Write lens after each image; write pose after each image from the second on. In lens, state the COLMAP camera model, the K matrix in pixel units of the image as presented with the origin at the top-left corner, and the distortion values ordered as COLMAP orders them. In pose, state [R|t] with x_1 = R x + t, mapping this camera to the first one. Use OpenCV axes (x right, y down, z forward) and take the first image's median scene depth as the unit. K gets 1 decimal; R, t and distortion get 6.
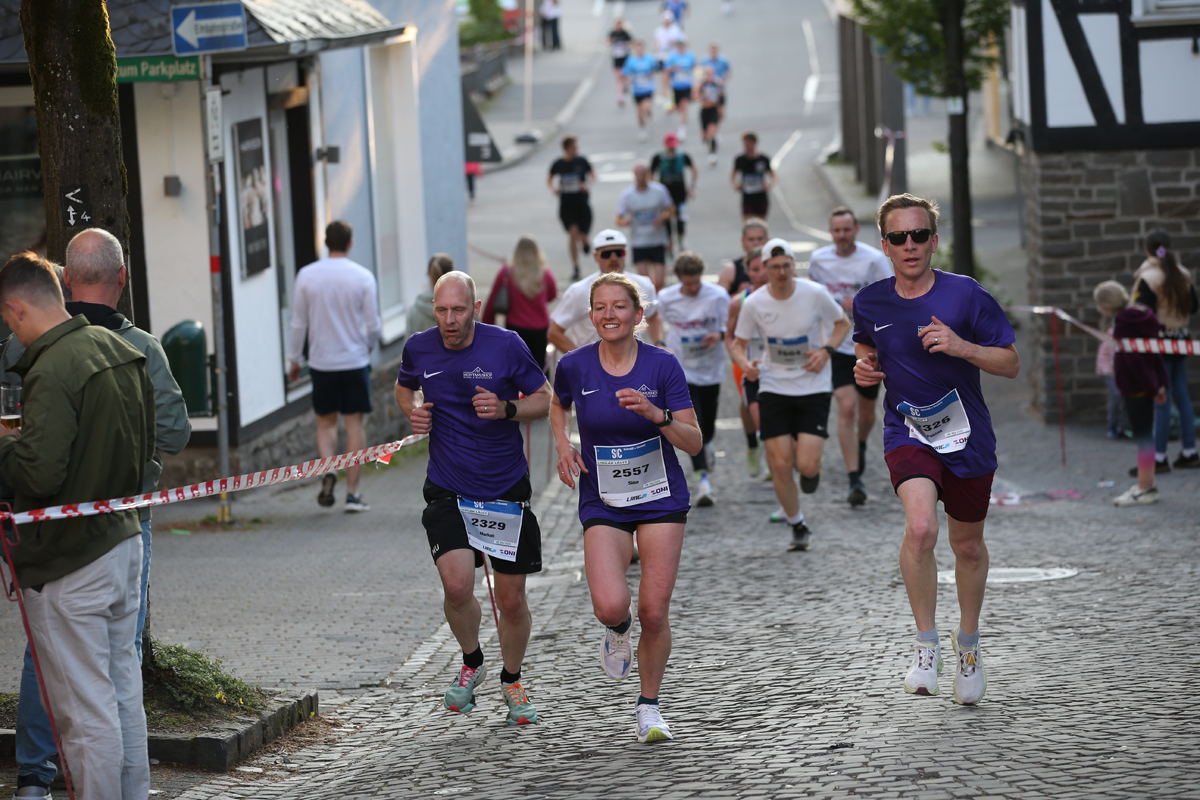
lens RADIAL K [[4916.5, 0, 593.3], [0, 4916.5, 396.5], [0, 0, 1]] dist [0.534915, 0.000000]
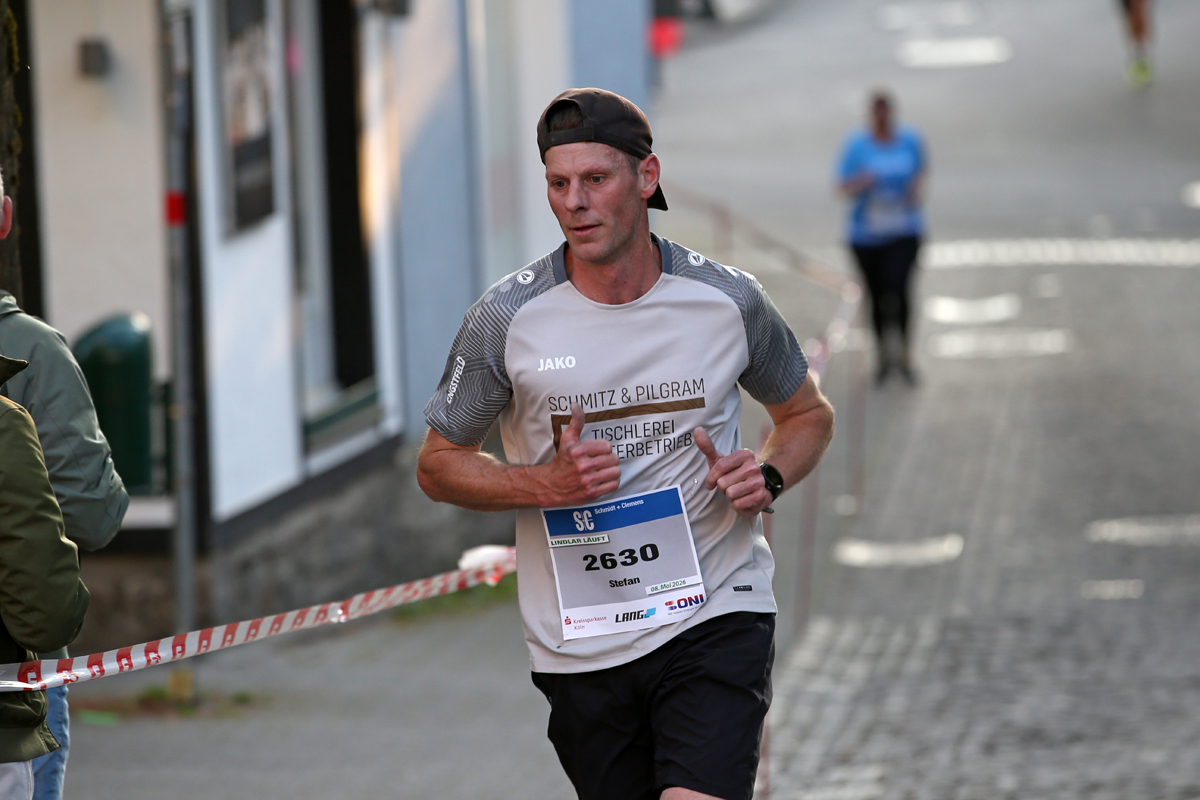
lens RADIAL K [[6959.6, 0, 541.7], [0, 6959.6, 410.8], [0, 0, 1]] dist [1.410093, 0.000000]
pose [[0.999614, 0.017273, -0.021747, -0.020581], [-0.017545, 0.999770, -0.012371, 0.003197], [0.021529, 0.012747, 0.999687, 0.253012]]
